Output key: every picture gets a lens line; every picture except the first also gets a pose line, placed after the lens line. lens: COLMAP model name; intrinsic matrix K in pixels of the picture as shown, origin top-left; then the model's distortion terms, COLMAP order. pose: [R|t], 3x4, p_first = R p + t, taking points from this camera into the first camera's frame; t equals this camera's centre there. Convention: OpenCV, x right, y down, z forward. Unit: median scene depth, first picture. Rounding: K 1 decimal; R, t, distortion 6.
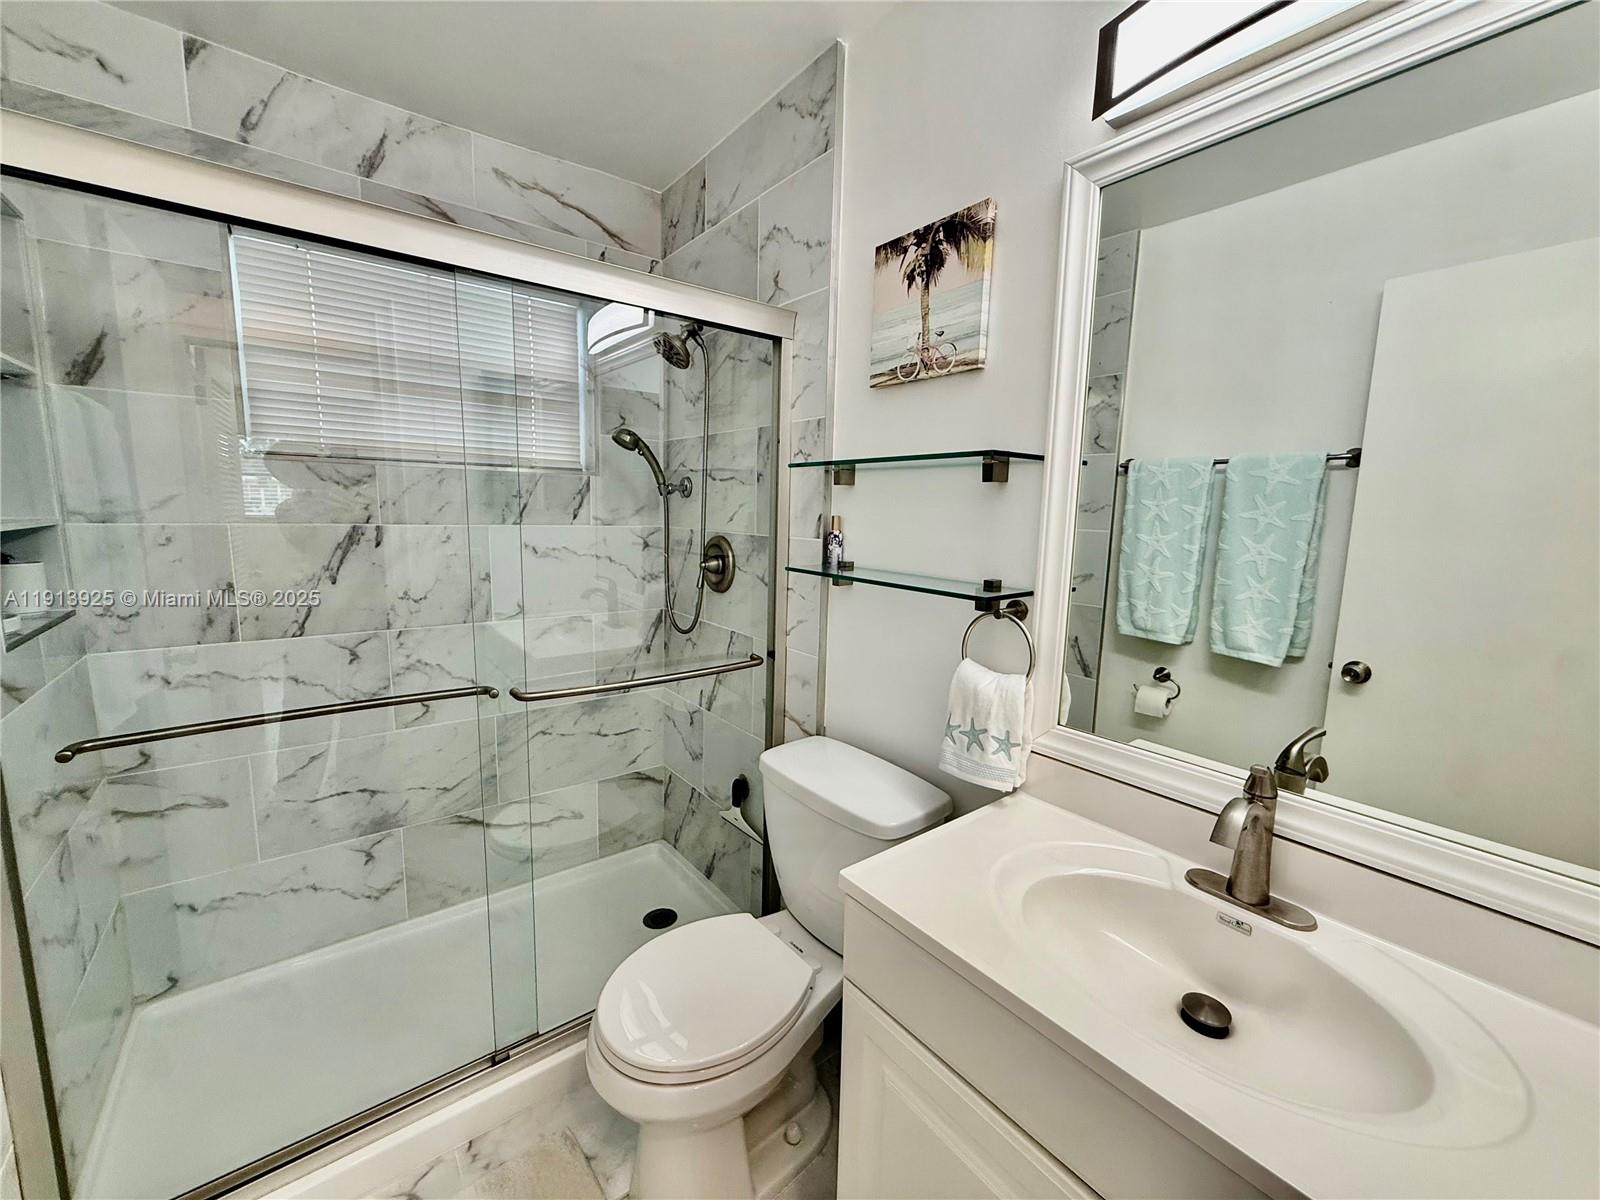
lens RADIAL K [[641.0, 0, 797.2], [0, 641.0, 594.7], [0, 0, 1]] dist [-0.002265, 0.000470]
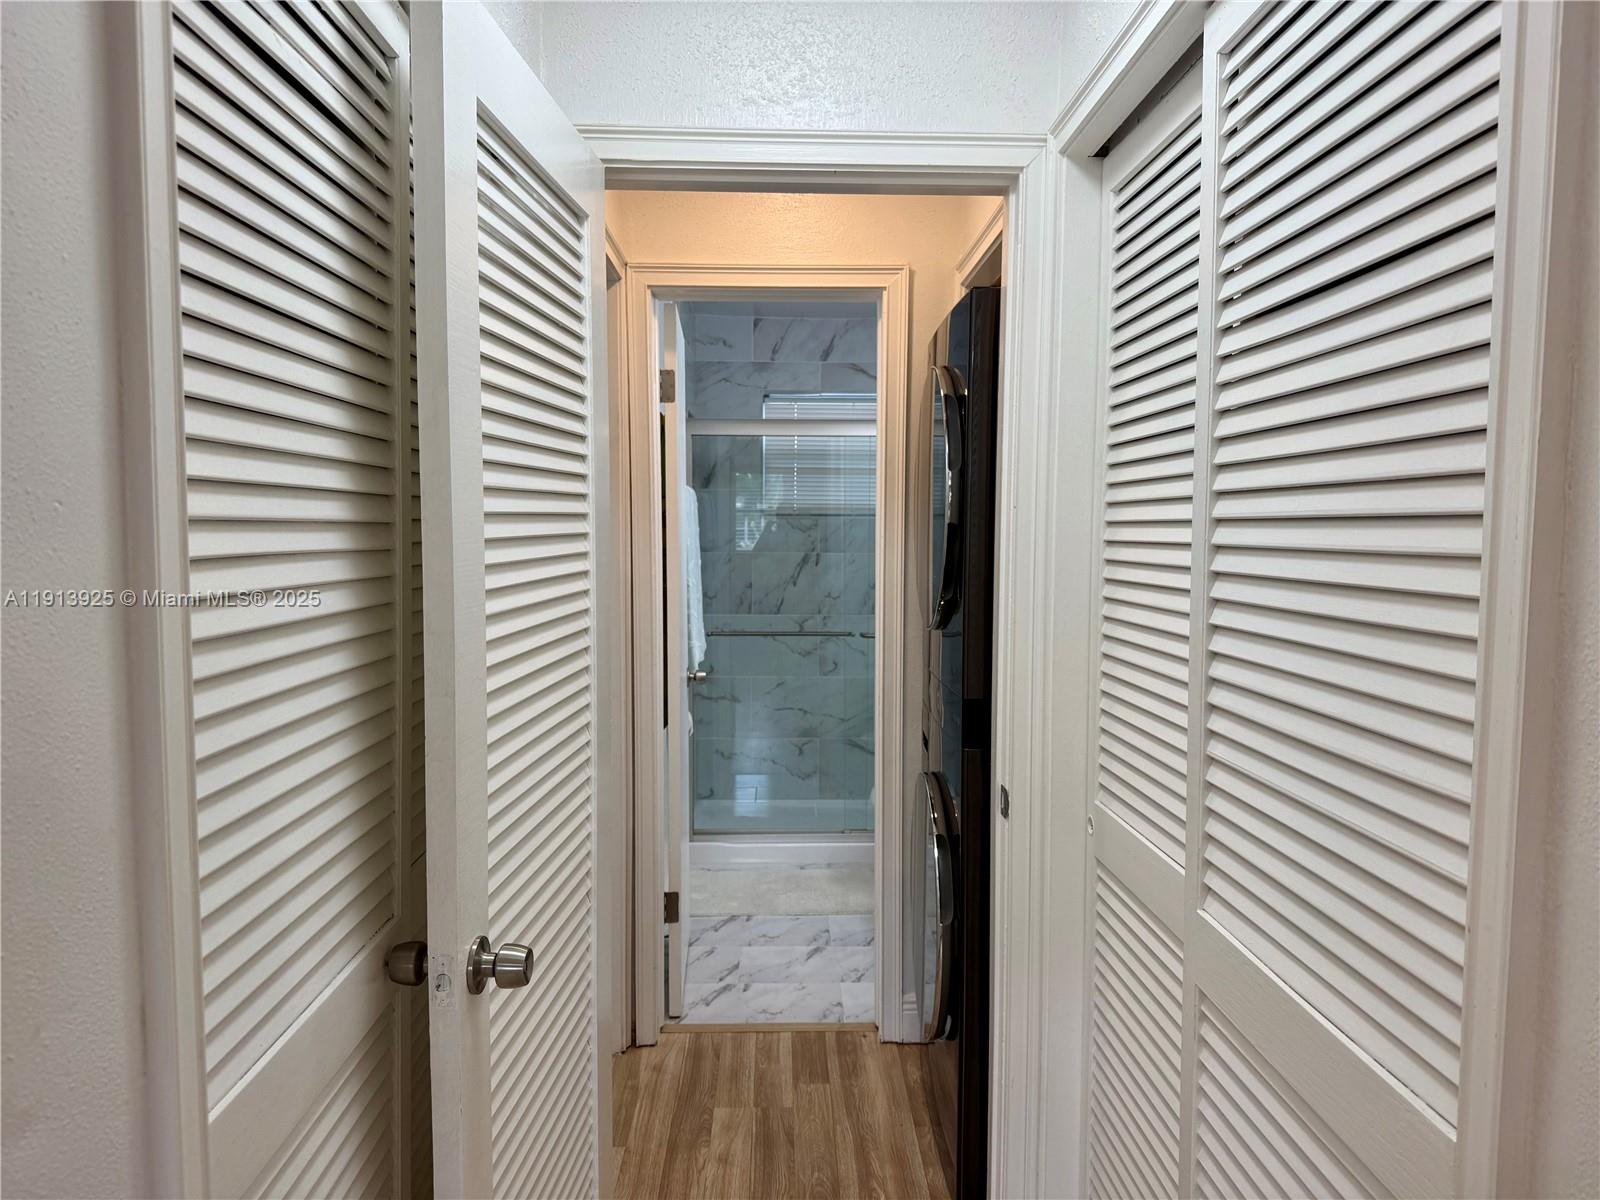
lens RADIAL K [[1192.6, 0, 789.4], [0, 1192.6, 603.9], [0, 0, 1]] dist [0.115791, -0.082069]
pose [[0.798817, 0.026387, -0.600996, 1.331852], [-0.068940, 0.996471, -0.047882, 0.204730], [0.597611, 0.079682, 0.797817, -1.745758]]
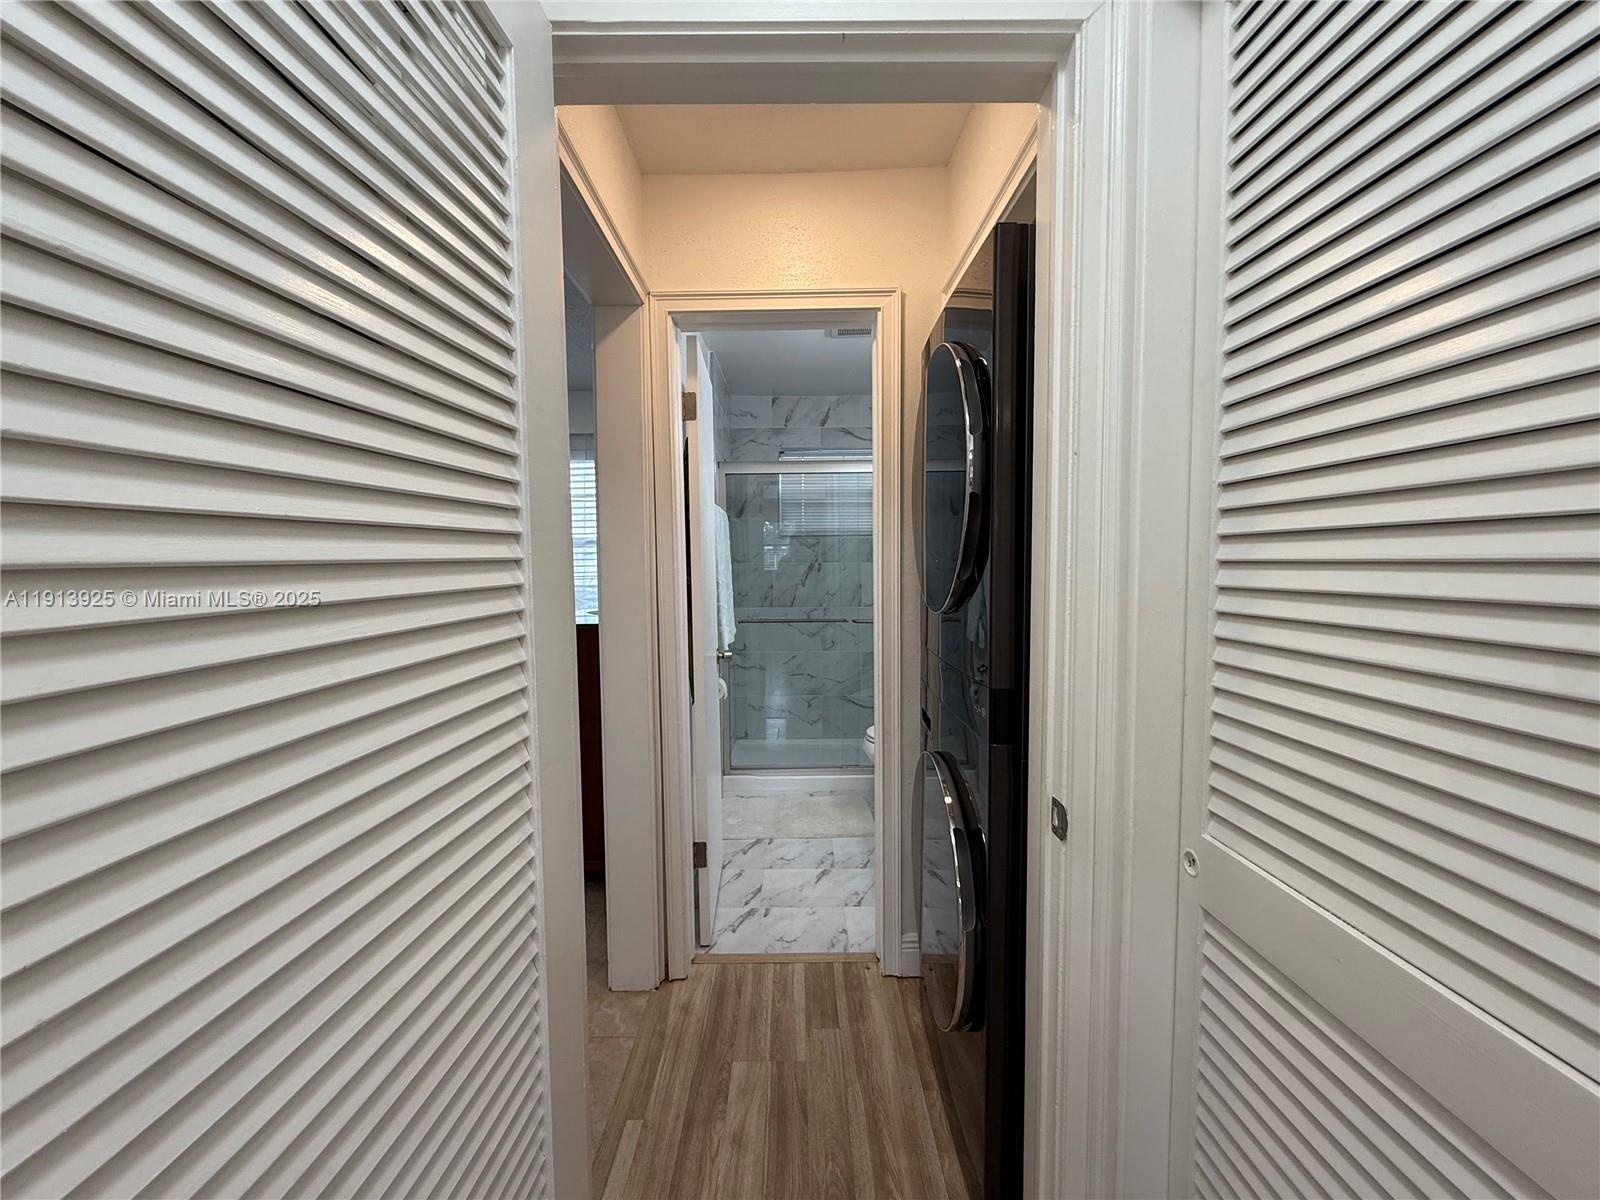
lens RADIAL K [[641.0, 0, 796.9], [0, 641.0, 594.7], [0, 0, 1]] dist [-0.002265, 0.000470]
pose [[0.794392, 0.005968, -0.607377, 0.815249], [-0.057318, 0.996226, -0.065178, 0.189151], [0.604695, 0.086591, 0.791736, -1.043675]]
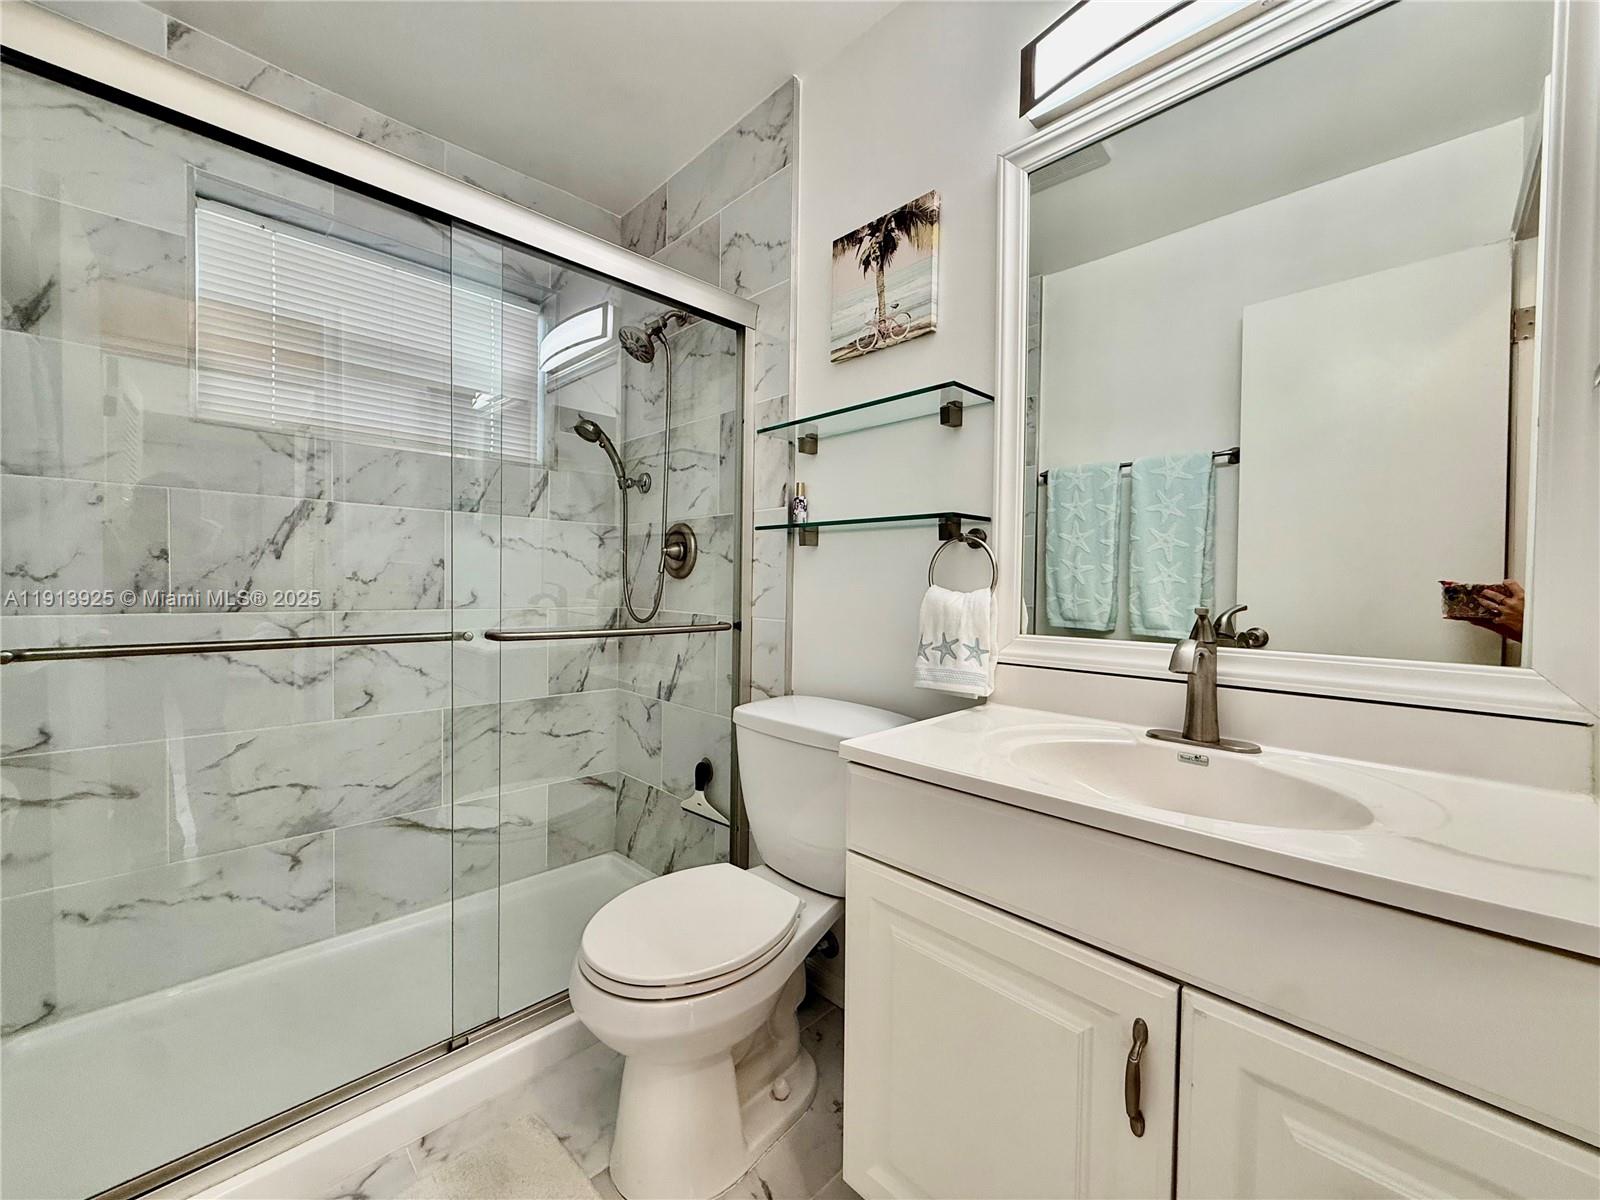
lens RADIAL K [[641.0, 0, 798.0], [0, 641.0, 594.6], [0, 0, 1]] dist [-0.002265, 0.000470]
pose [[0.992745, -0.012834, 0.119555, -0.071282], [0.026630, 0.993064, -0.114523, 0.177814], [-0.117256, 0.116875, 0.986200, -0.031234]]
